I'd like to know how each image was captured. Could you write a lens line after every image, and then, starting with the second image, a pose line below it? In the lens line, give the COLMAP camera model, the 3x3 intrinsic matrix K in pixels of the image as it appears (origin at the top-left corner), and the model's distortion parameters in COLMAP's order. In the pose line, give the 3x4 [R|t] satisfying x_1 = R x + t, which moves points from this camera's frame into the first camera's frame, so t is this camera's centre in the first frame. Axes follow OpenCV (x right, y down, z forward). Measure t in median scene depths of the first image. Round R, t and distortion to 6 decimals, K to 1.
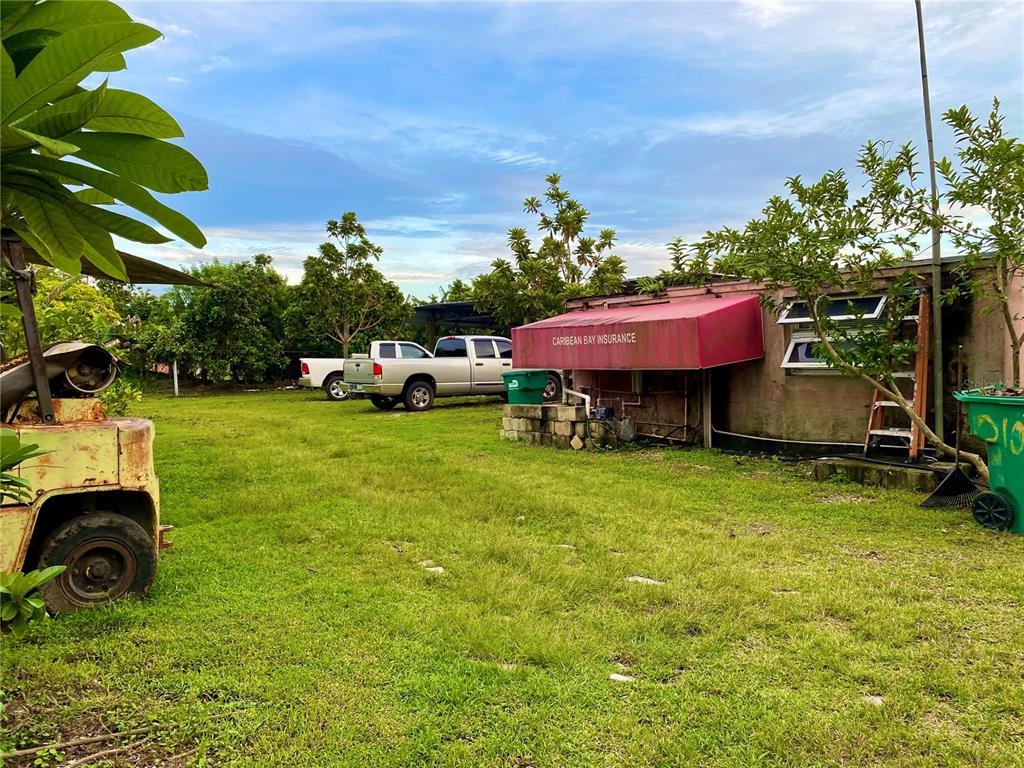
lens RADIAL K [[777.0, 0, 508.4], [0, 777.0, 384.5], [0, 0, 1]] dist [0.044394, -0.060661]
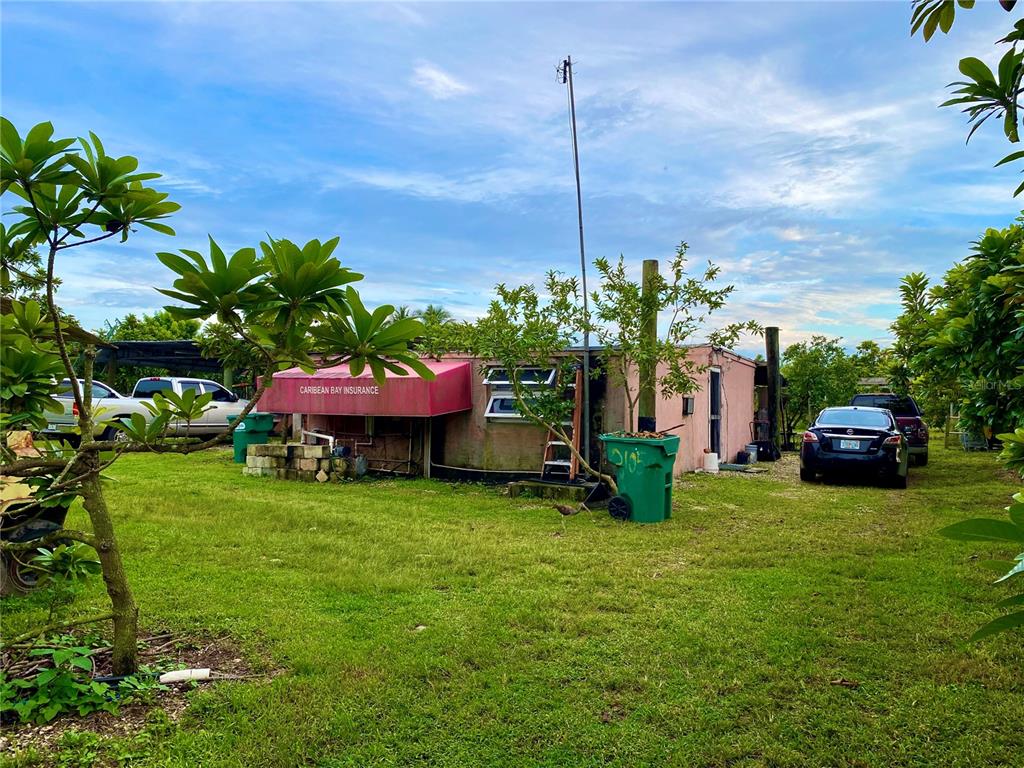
lens RADIAL K [[800.2, 0, 512.0], [0, 800.2, 384.0], [0, 0, 1]] dist [0.193025, -0.074622]
pose [[0.907575, 0.037760, 0.418190, -0.188424], [-0.014238, 0.998143, -0.059226, 0.003603], [-0.419649, 0.047798, 0.906427, -0.279765]]
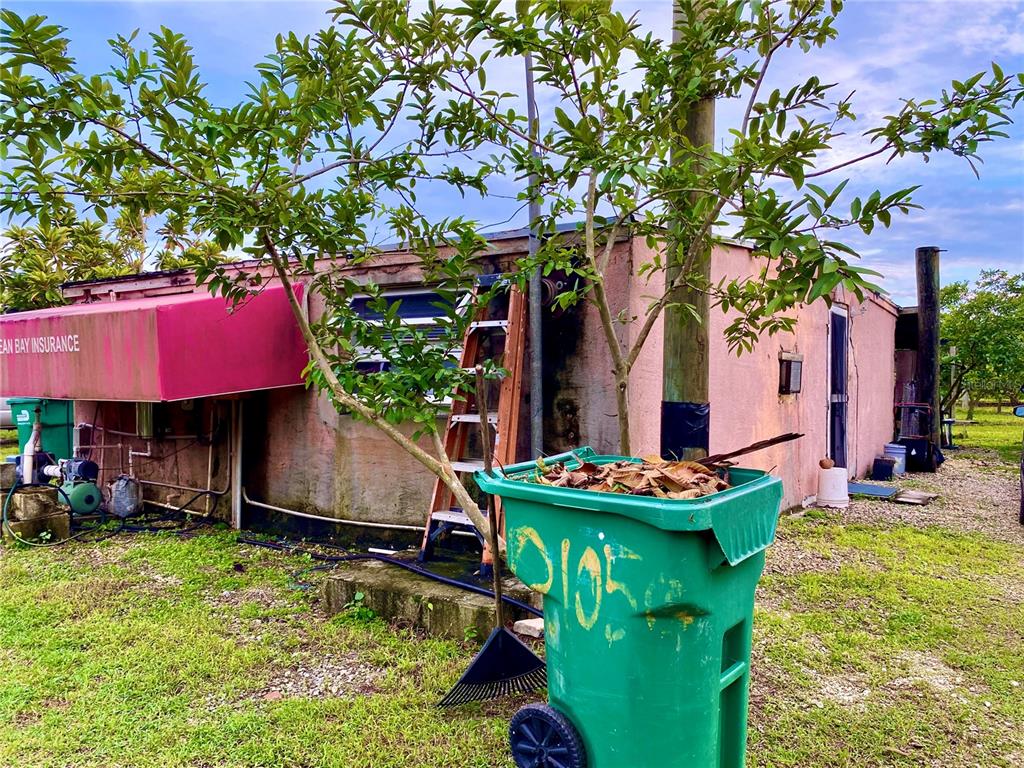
lens RADIAL K [[777.0, 0, 508.4], [0, 777.0, 384.5], [0, 0, 1]] dist [0.044394, -0.060661]
pose [[0.950243, 0.022935, 0.310663, 0.289935], [-0.013238, 0.999358, -0.033287, -0.016015], [-0.311228, 0.027518, 0.949937, 0.373029]]
